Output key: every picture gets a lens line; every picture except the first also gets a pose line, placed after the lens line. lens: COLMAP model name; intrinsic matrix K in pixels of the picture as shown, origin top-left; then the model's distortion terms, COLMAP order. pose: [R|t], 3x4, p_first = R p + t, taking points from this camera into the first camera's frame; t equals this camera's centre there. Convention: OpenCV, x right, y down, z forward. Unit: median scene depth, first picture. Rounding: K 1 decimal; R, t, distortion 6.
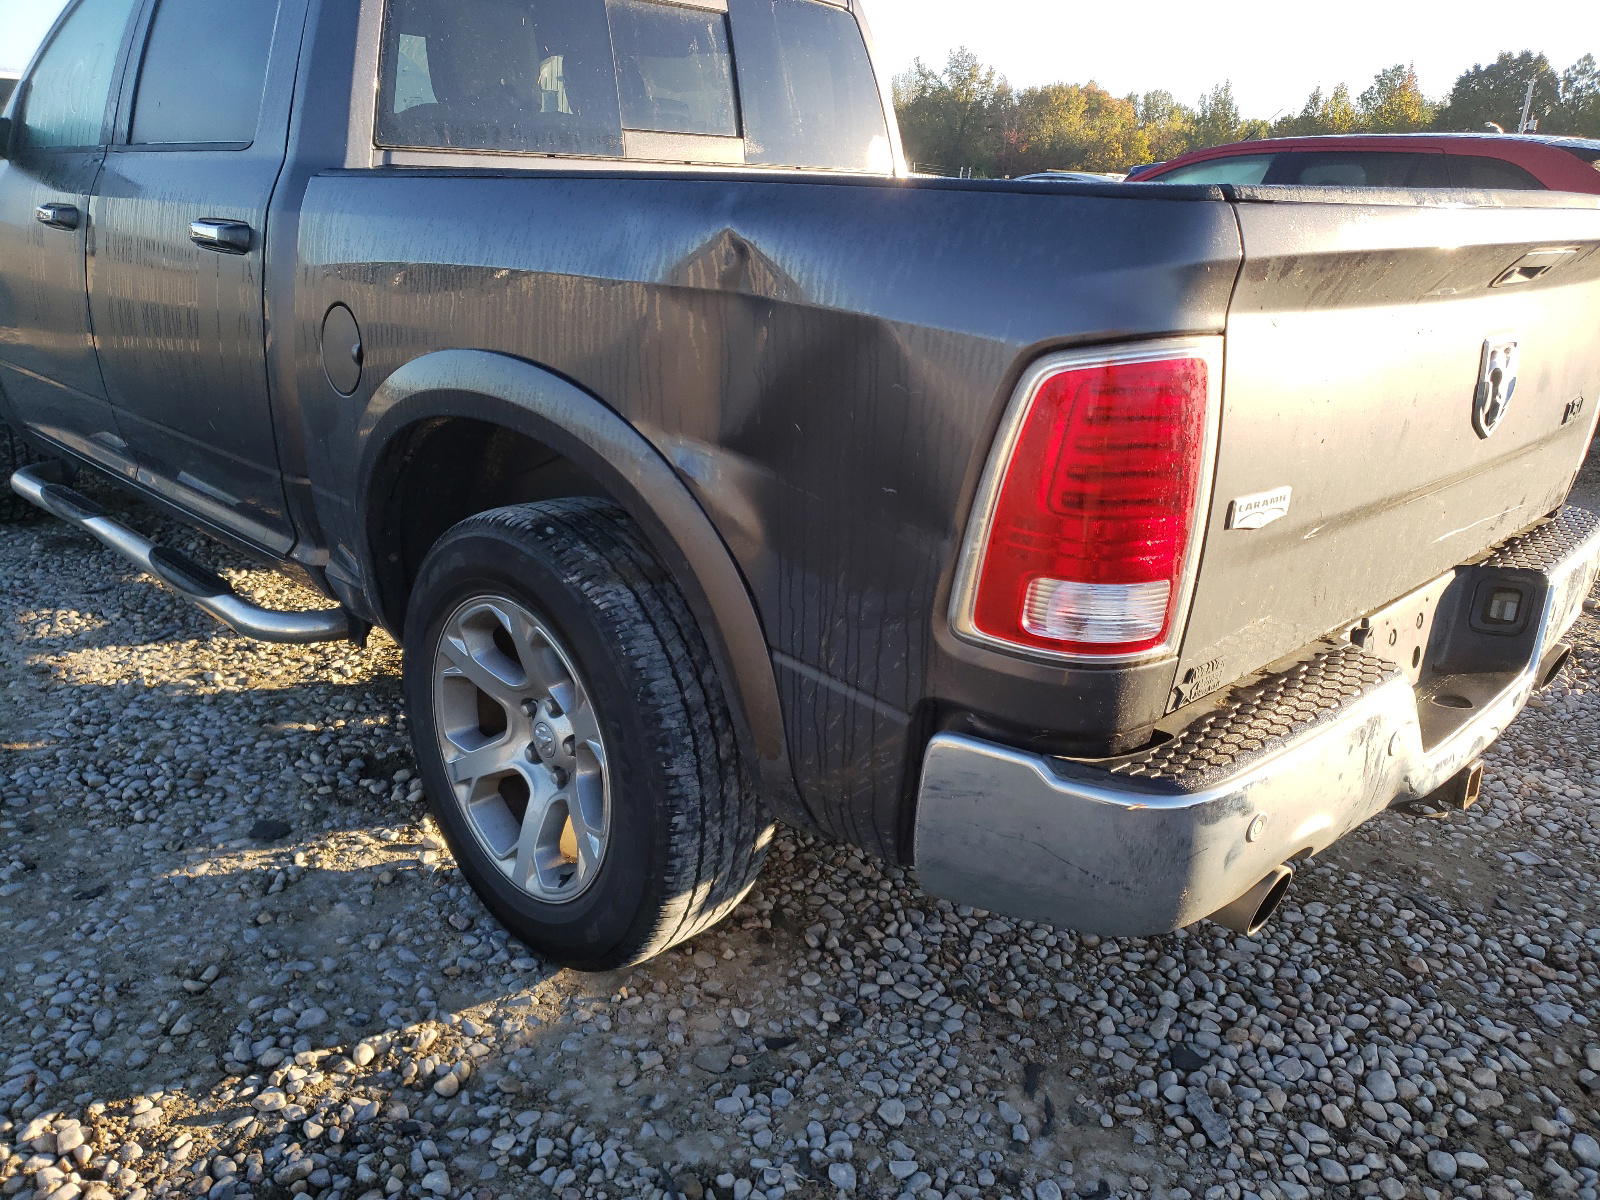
lens RADIAL K [[1218.3, 0, 792.9], [0, 1218.3, 598.8], [0, 0, 1]] dist [0.011193, 0.026125]
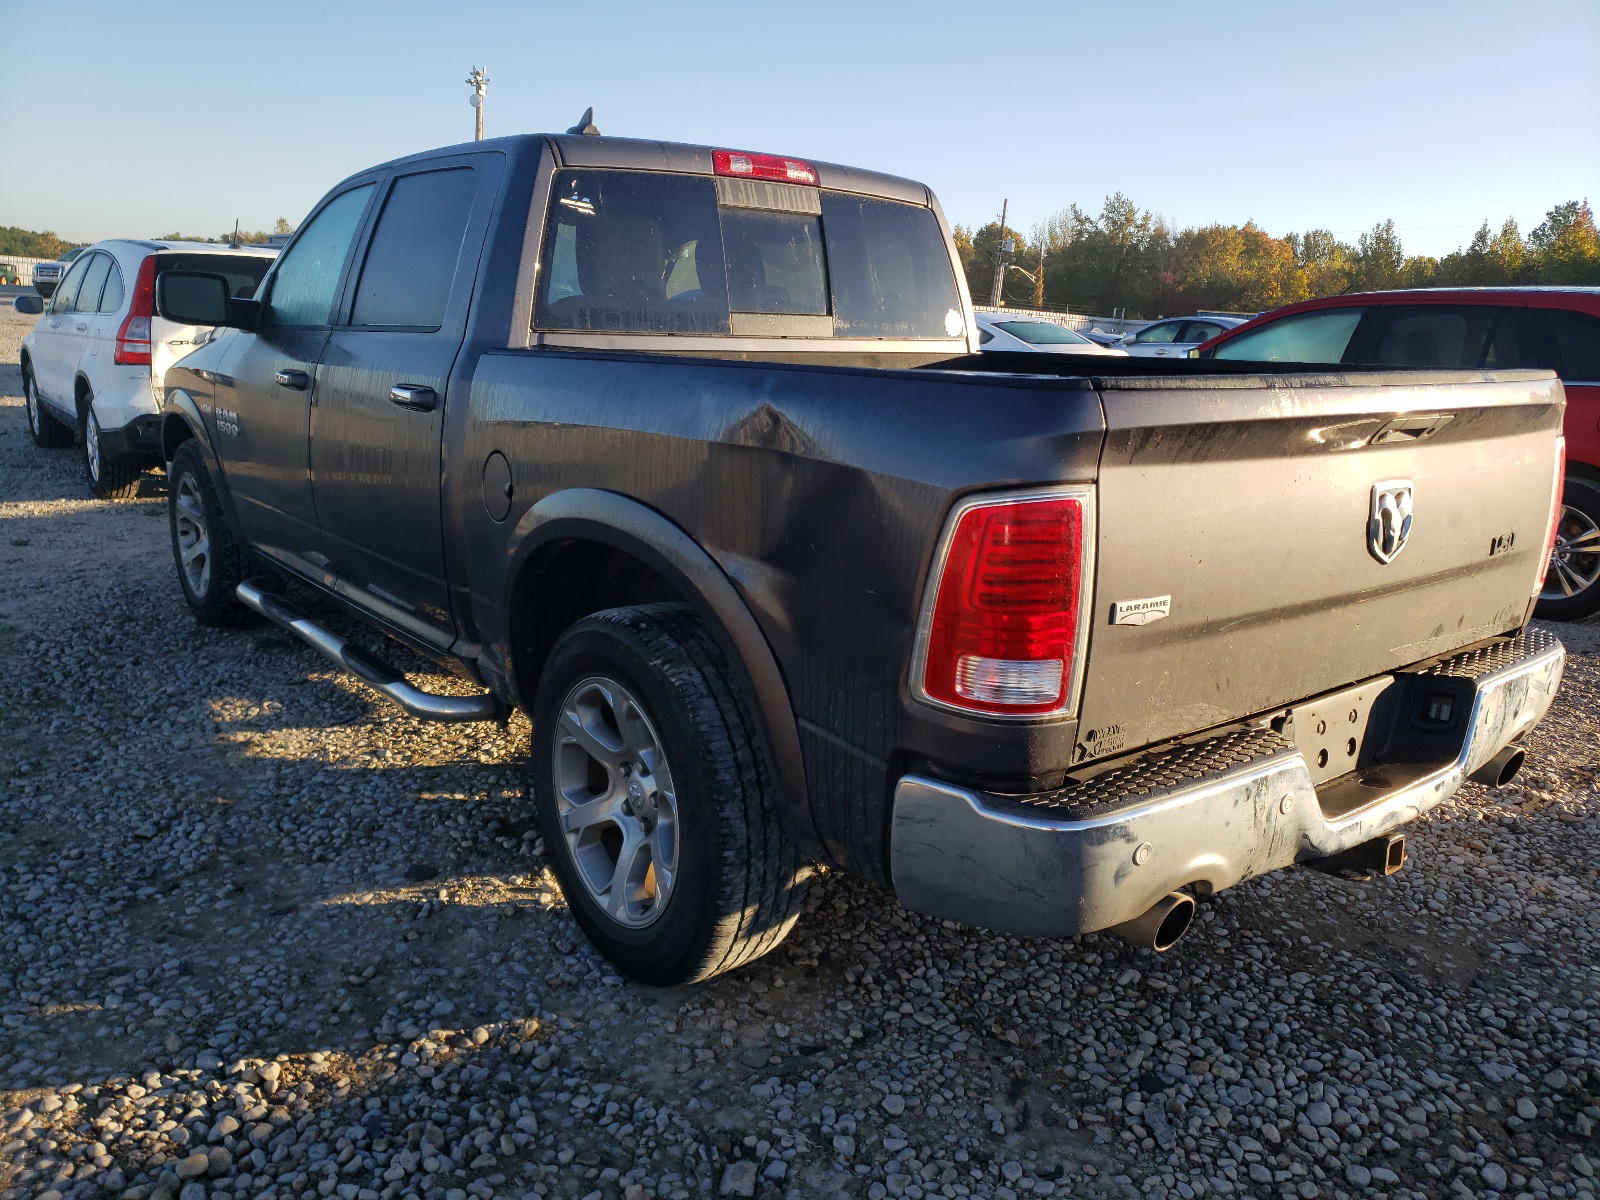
lens RADIAL K [[1218.3, 0, 809.3], [0, 1218.3, 606.1], [0, 0, 1]] dist [0.011193, 0.026125]
pose [[0.993468, 0.017401, -0.112778, 0.114608], [-0.028606, 0.994724, -0.098517, 0.042733], [0.110469, 0.101099, 0.988724, -0.241703]]
